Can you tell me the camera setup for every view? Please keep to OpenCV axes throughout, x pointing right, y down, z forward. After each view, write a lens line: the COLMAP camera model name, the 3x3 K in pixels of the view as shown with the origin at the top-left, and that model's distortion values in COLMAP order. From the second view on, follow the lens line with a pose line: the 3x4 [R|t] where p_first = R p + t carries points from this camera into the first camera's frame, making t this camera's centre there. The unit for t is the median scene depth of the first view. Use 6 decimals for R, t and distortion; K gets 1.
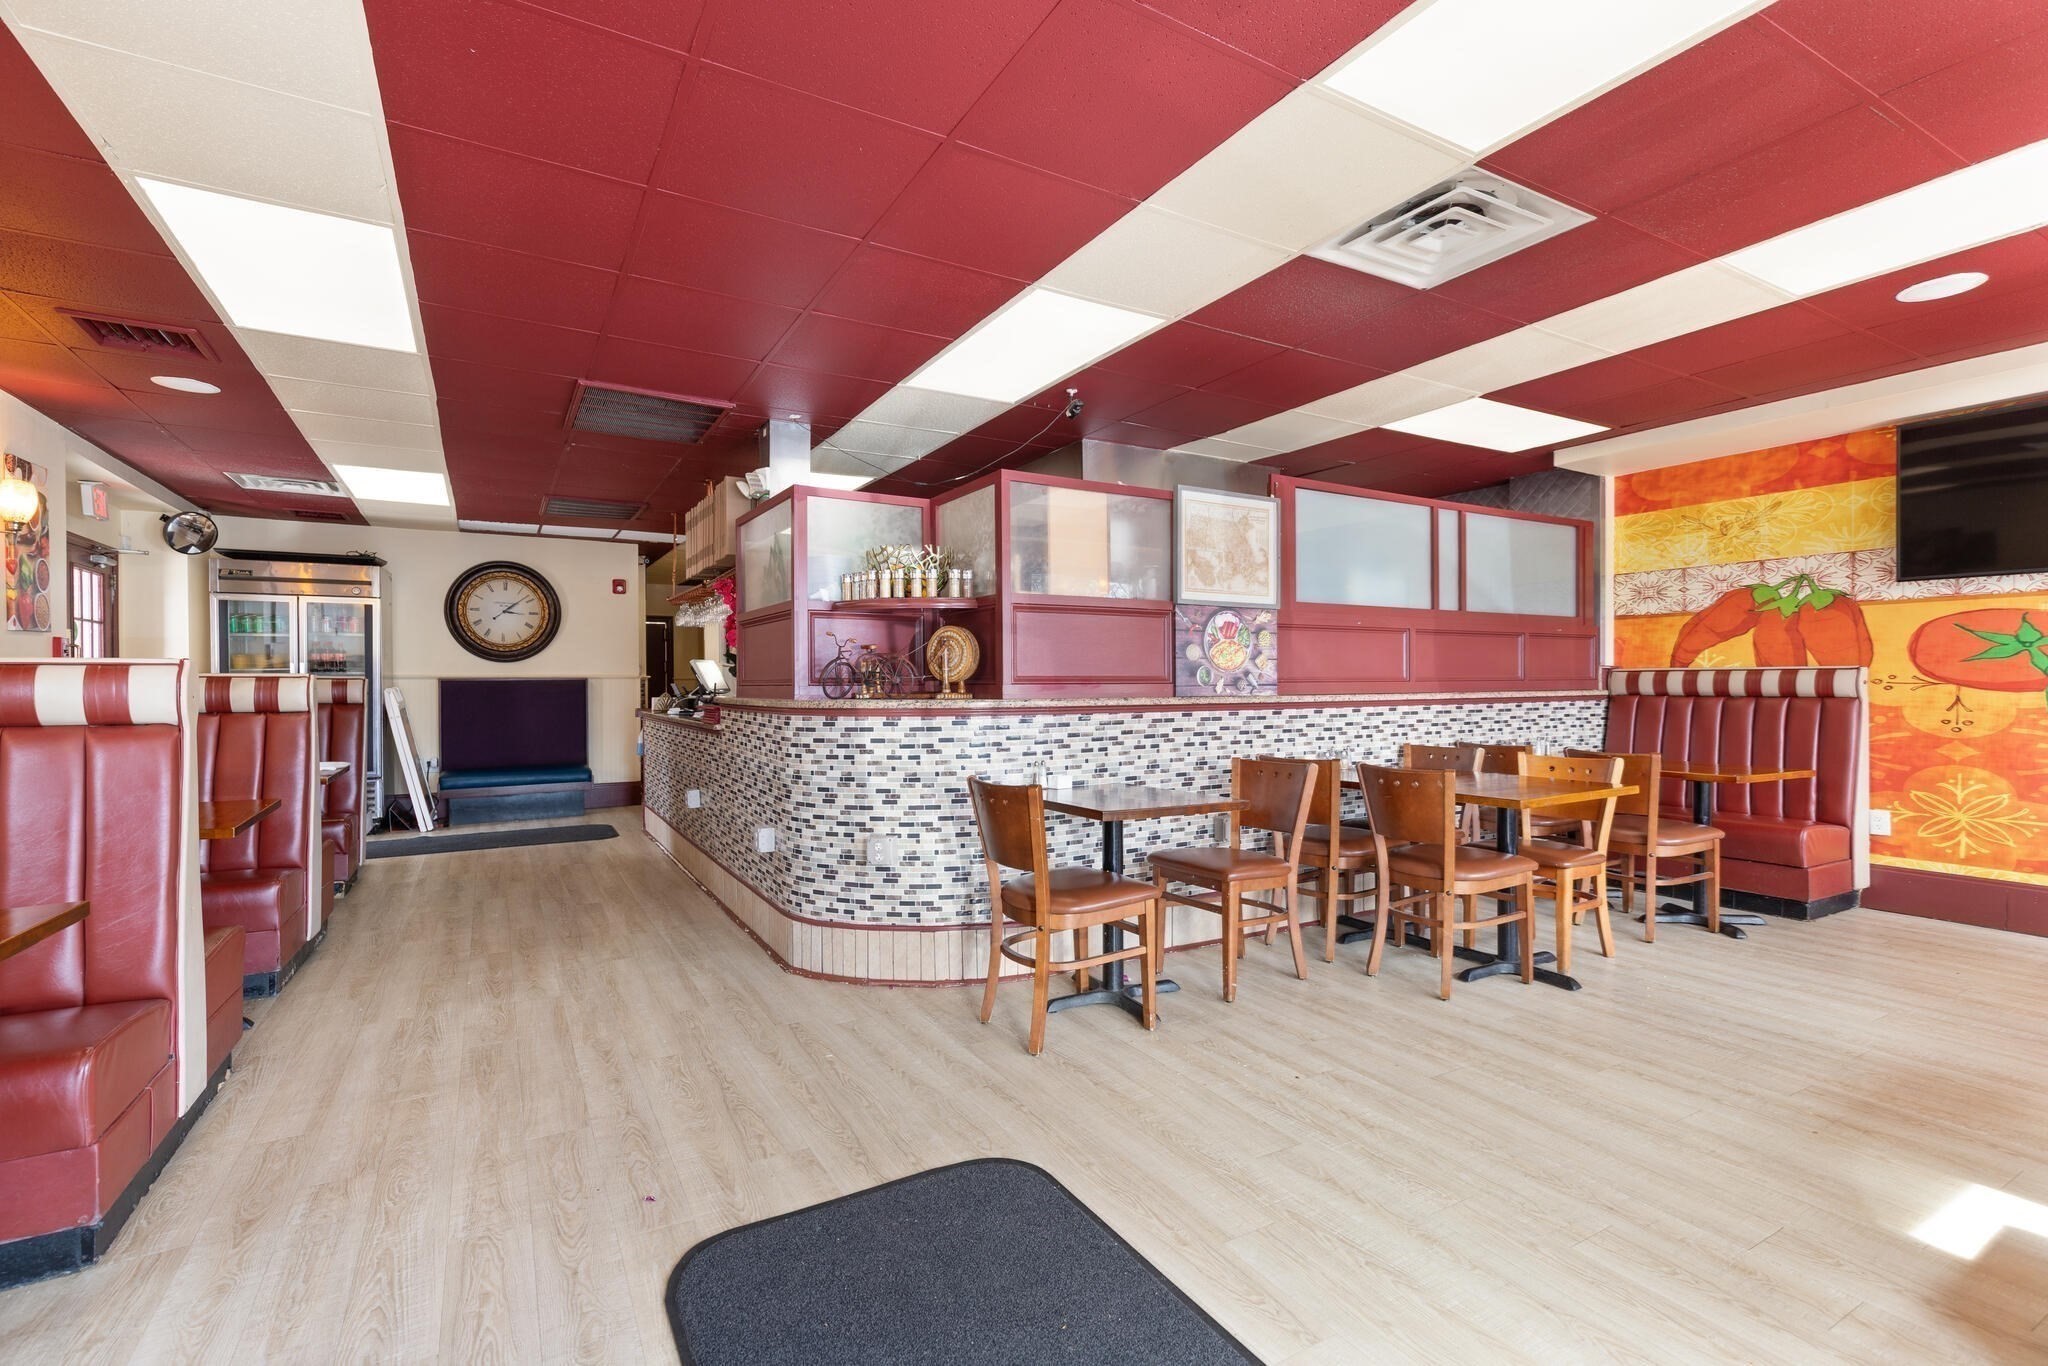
lens RADIAL K [[943.0, 0, 1037.0], [0, 943.0, 689.3], [0, 0, 1]] dist [0.009141, -0.000053]
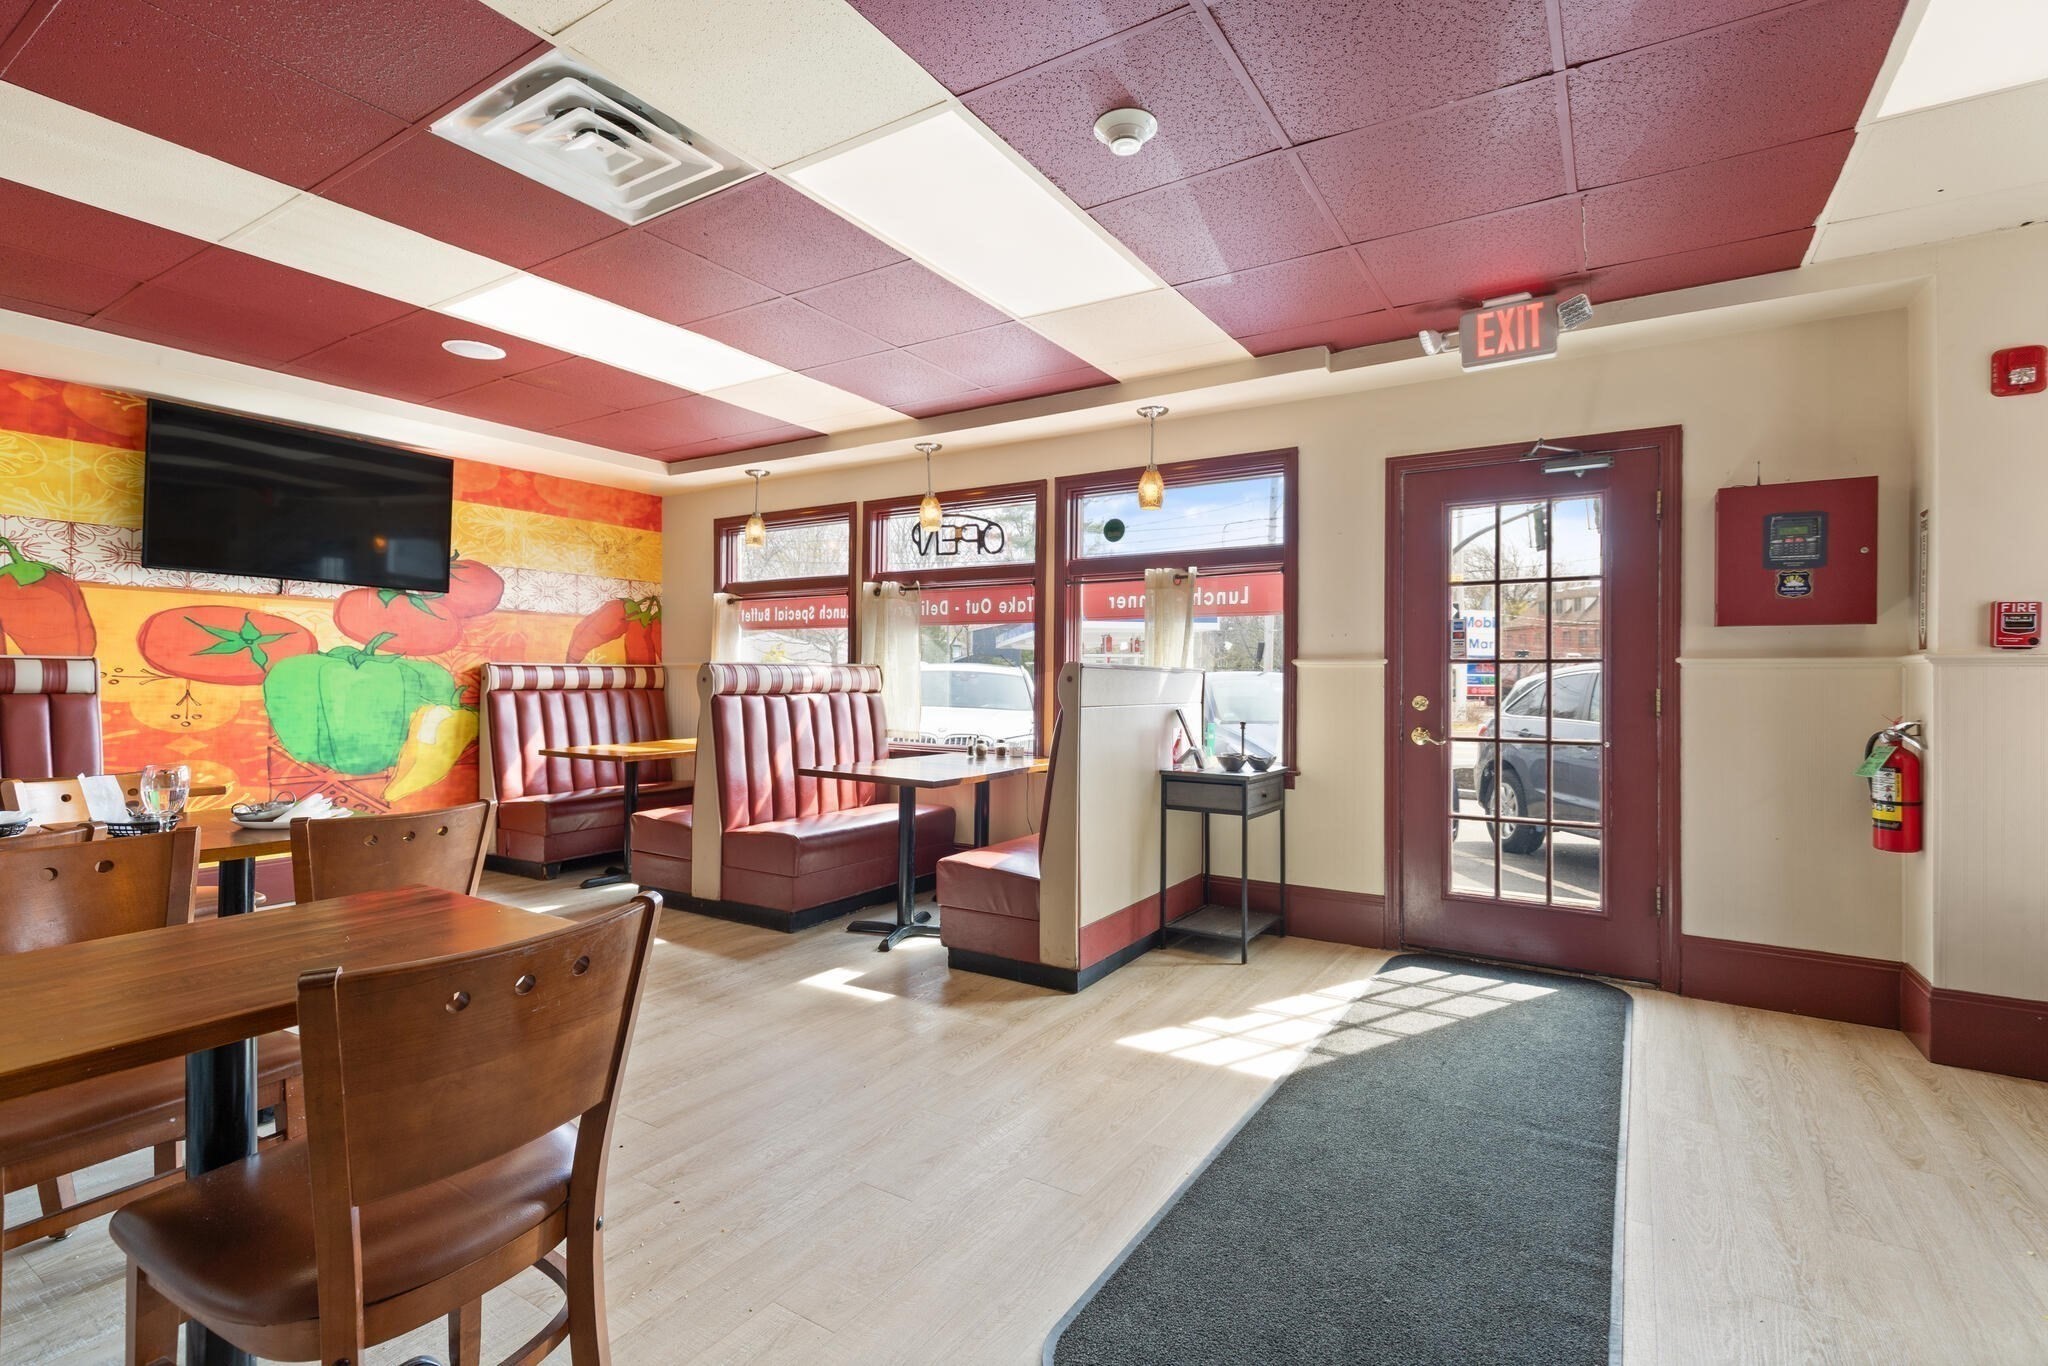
lens RADIAL K [[943.0, 0, 1039.2], [0, 943.0, 683.6], [0, 0, 1]] dist [0.009141, -0.000053]
pose [[-0.469970, -0.005322, 0.882666, -0.326296], [-0.001641, 0.999985, 0.005155, -0.006194], [-0.882681, 0.000974, -0.469972, 0.677582]]
